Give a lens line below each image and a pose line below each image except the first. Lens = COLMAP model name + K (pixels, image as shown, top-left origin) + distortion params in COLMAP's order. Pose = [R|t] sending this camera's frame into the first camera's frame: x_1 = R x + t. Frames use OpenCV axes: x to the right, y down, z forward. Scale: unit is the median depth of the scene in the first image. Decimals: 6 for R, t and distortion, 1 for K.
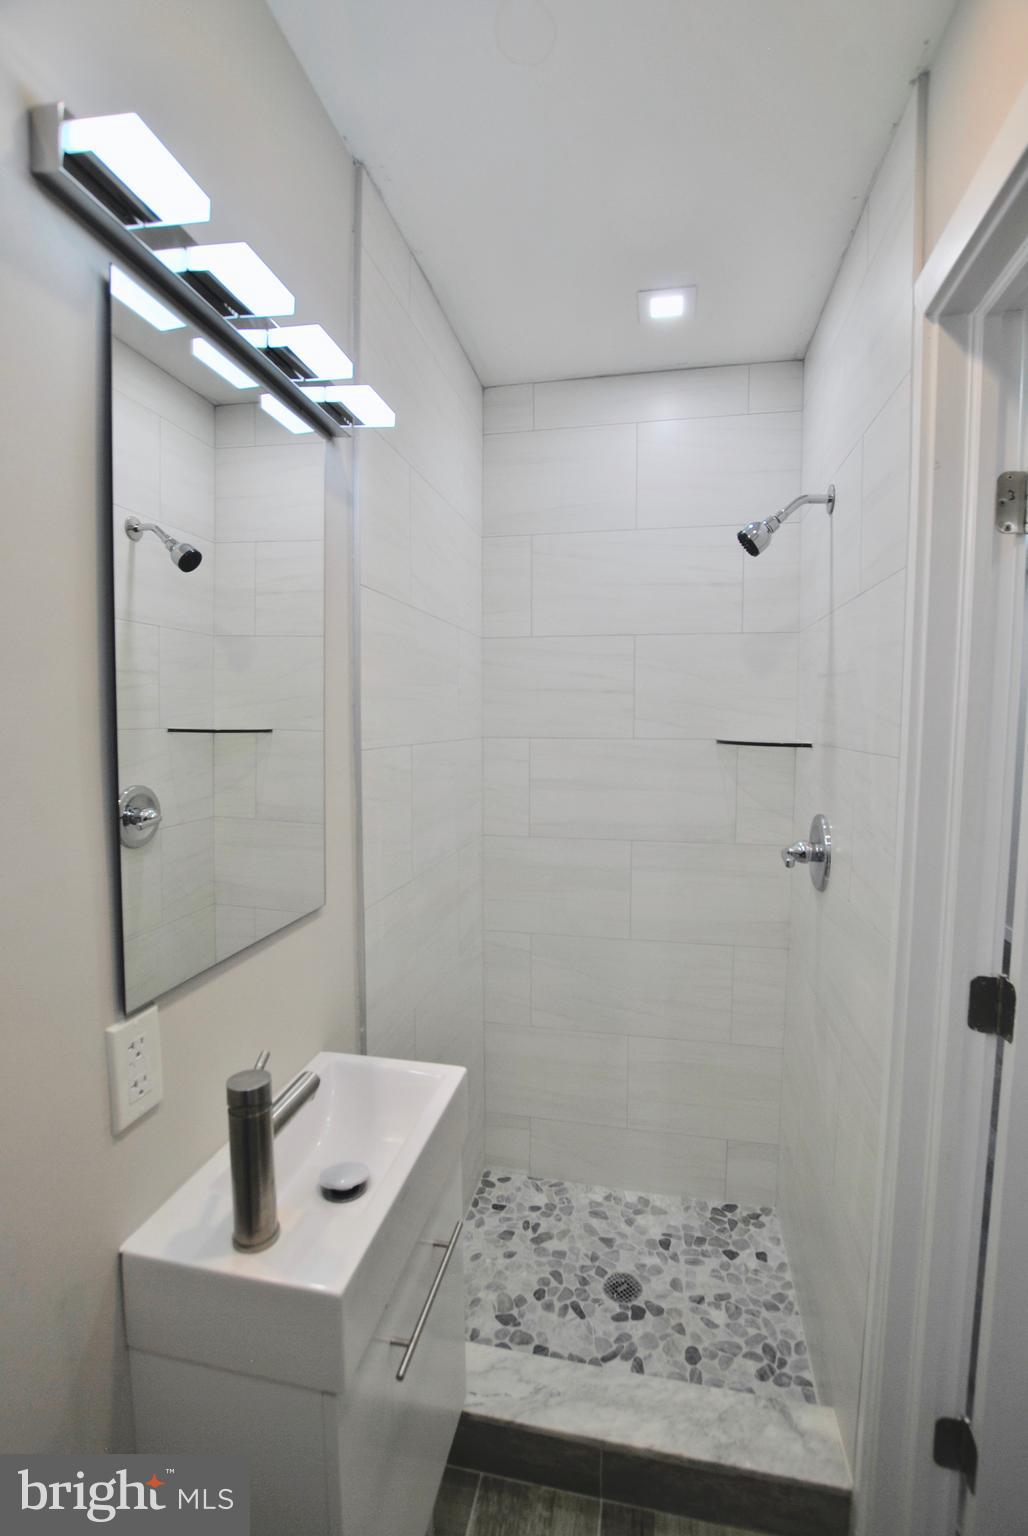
lens RADIAL K [[679.1, 0, 533.1], [0, 679.1, 766.1], [0, 0, 1]] dist [-0.034003, 0.005915]
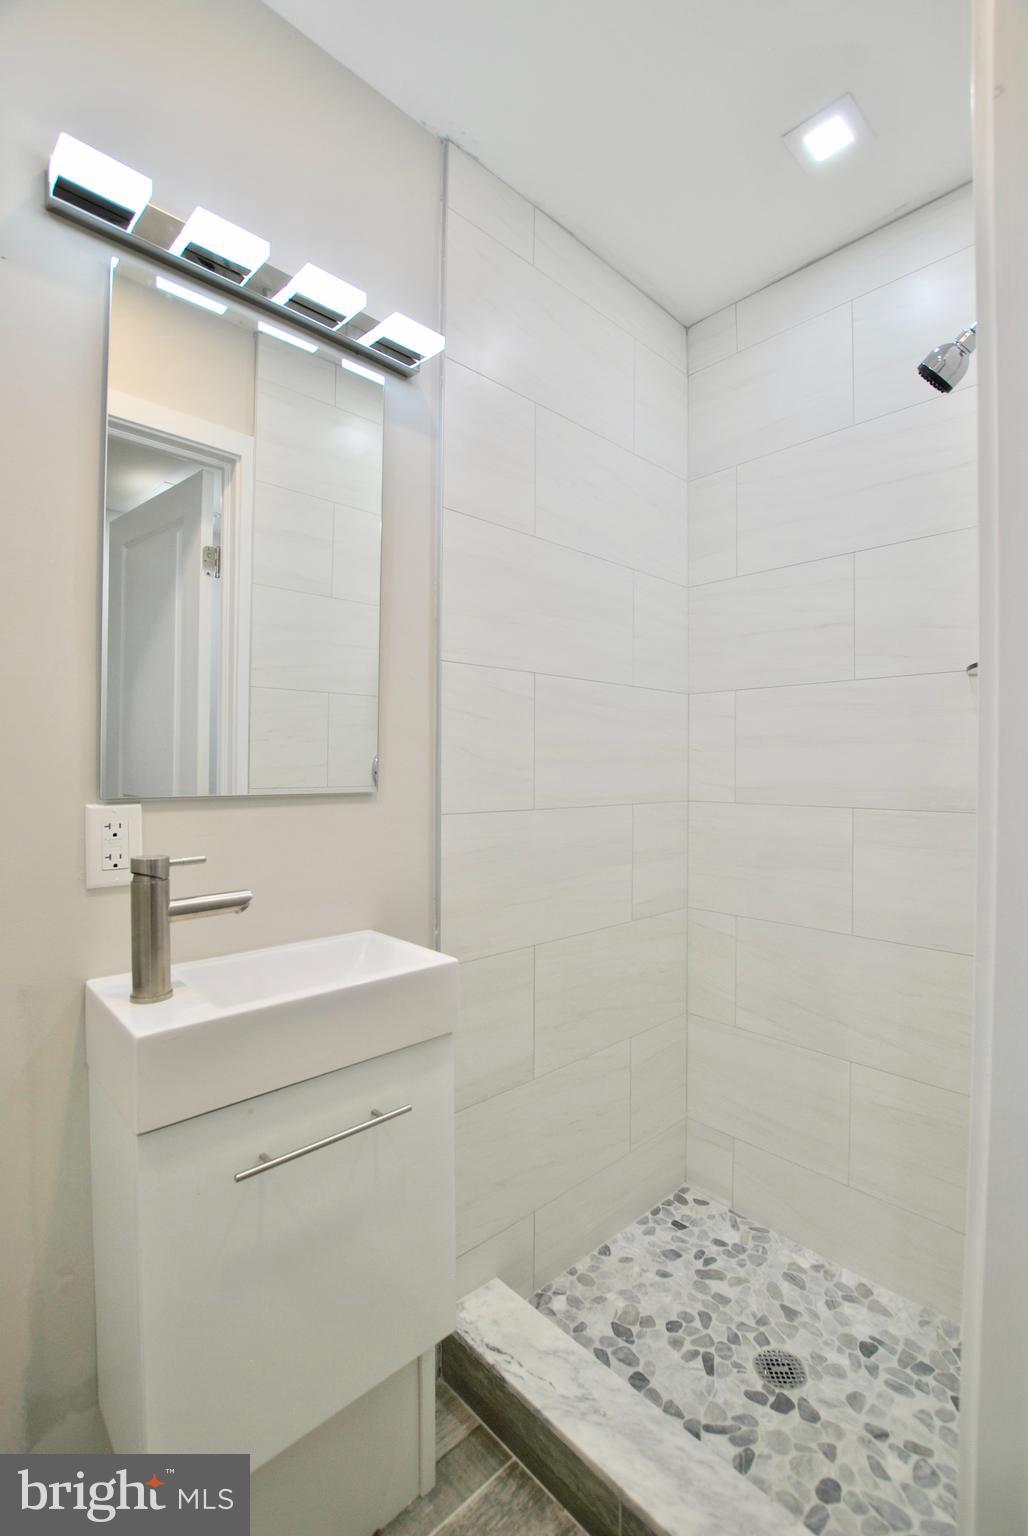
lens RADIAL K [[679.1, 0, 512.0], [0, 679.1, 757.5], [0, 0, 1]] dist [-0.034003, 0.005915]
pose [[0.820500, -0.002447, -0.571641, 0.326180], [-0.038242, 0.997516, -0.059161, 0.136536], [0.570366, 0.070402, 0.818368, 0.151040]]
